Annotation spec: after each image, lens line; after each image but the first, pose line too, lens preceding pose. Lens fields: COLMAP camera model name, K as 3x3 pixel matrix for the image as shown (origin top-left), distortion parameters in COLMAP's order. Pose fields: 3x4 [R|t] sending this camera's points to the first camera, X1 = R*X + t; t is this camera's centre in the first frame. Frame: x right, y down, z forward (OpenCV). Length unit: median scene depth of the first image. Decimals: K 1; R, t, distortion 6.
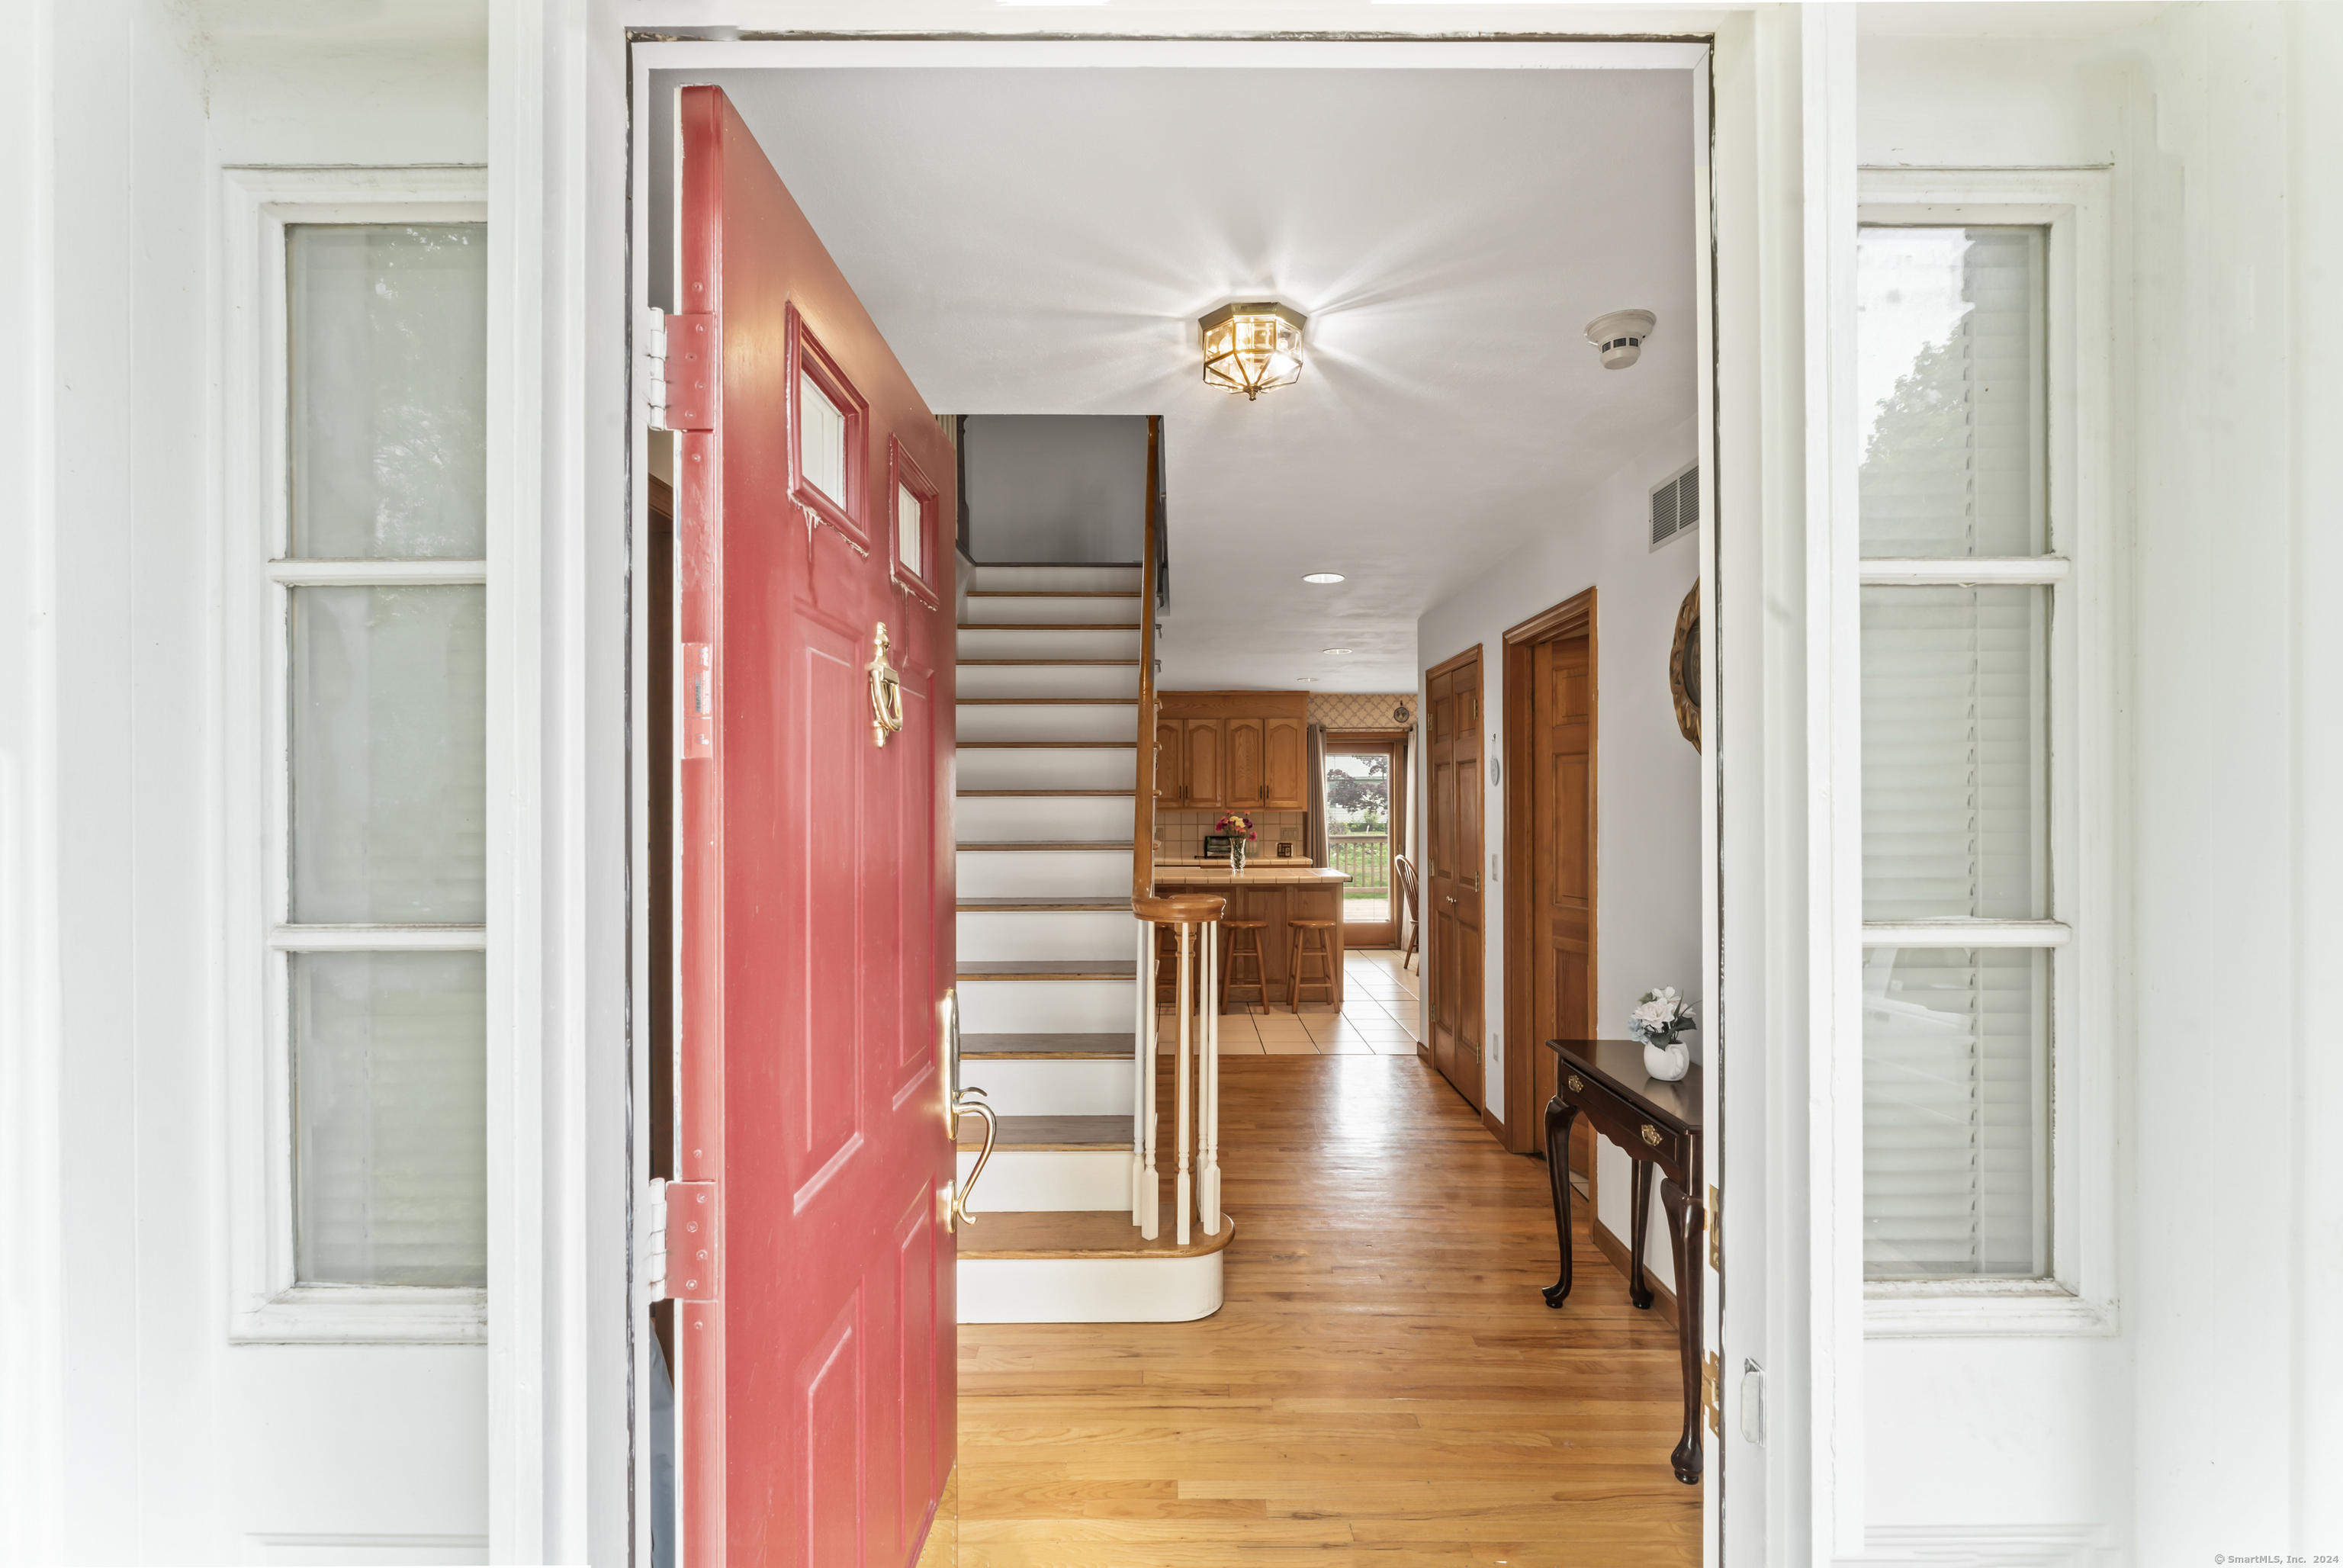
lens RADIAL K [[1008.9, 0, 1178.2], [0, 1008.9, 795.0], [0, 0, 1]] dist [-0.000098, -0.000002]
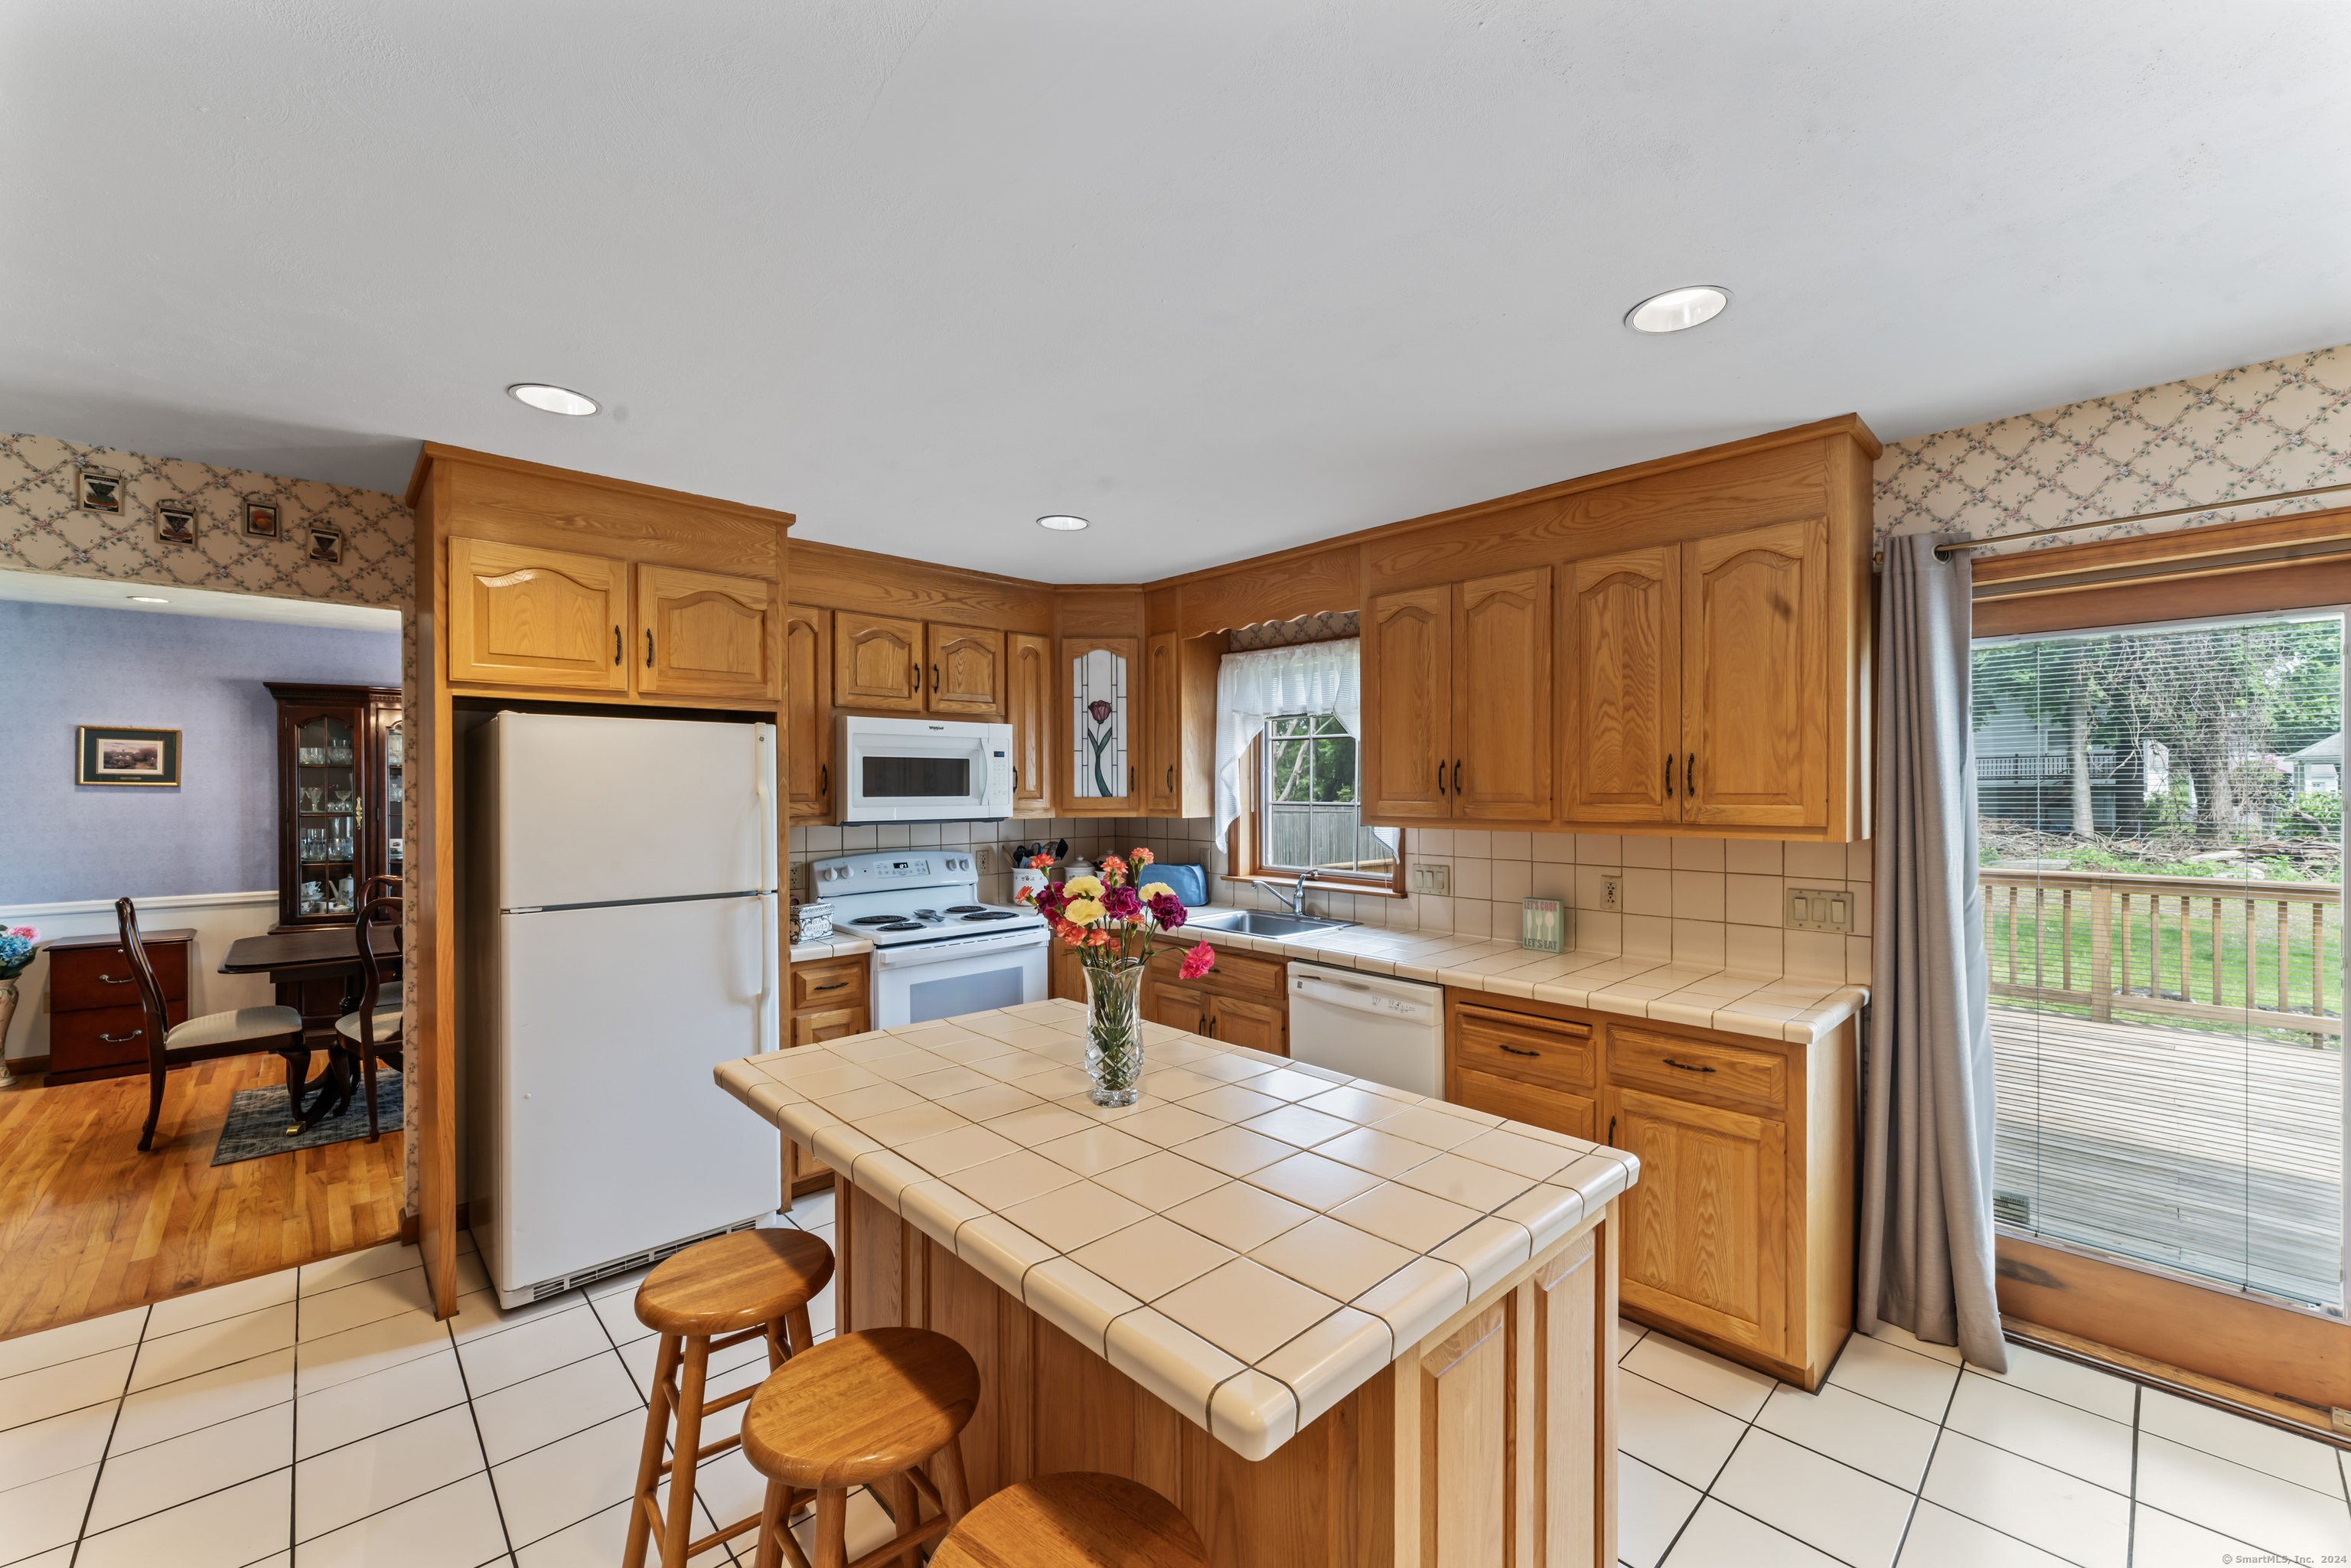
lens RADIAL K [[937.9, 0, 1185.2], [0, 937.9, 793.0], [0, 0, 1]] dist [0.000206, 0.000084]
pose [[0.685209, 0.004734, -0.728331, 0.191158], [0.004533, 0.999932, 0.010764, -0.001153], [0.728333, -0.010678, 0.685141, 0.680326]]
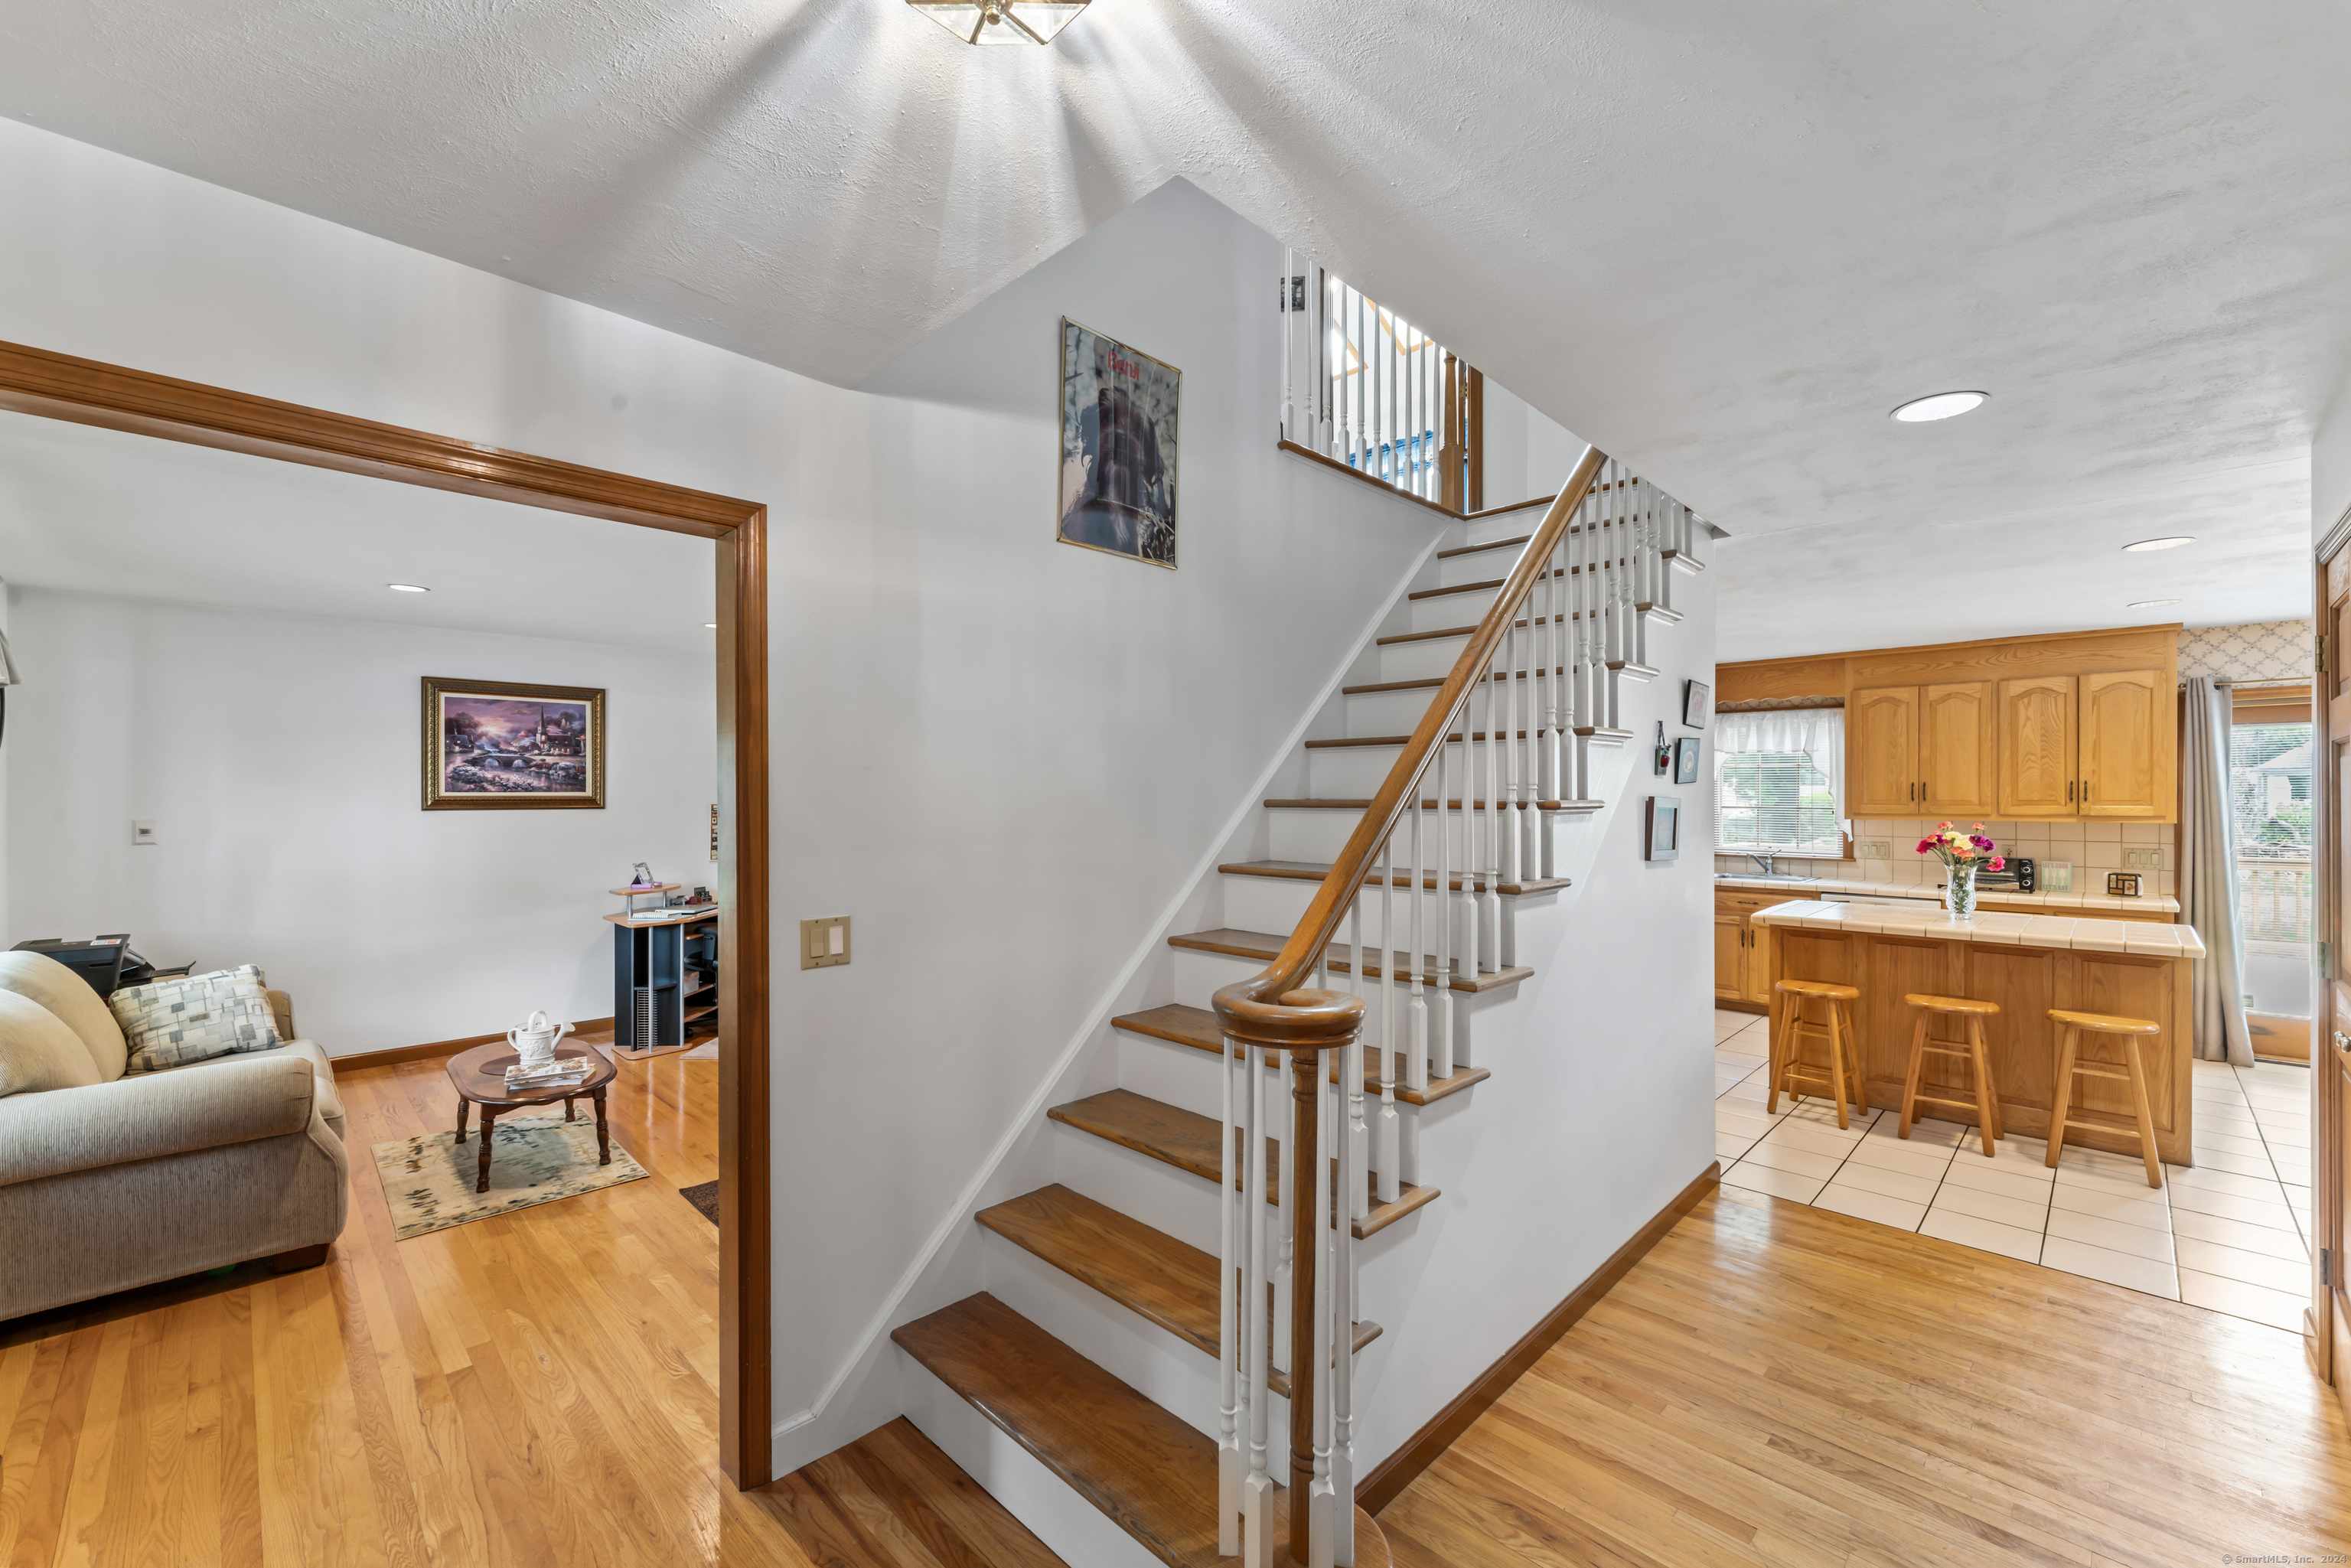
lens RADIAL K [[950.5, 0, 1175.8], [0, 950.5, 798.2], [0, 0, 1]] dist [0.000214, -0.000299]
pose [[0.704398, 0.001944, -0.709803, 0.108779], [0.003927, 0.999970, 0.006636, -0.004541], [0.709794, -0.007462, 0.704369, 0.173799]]
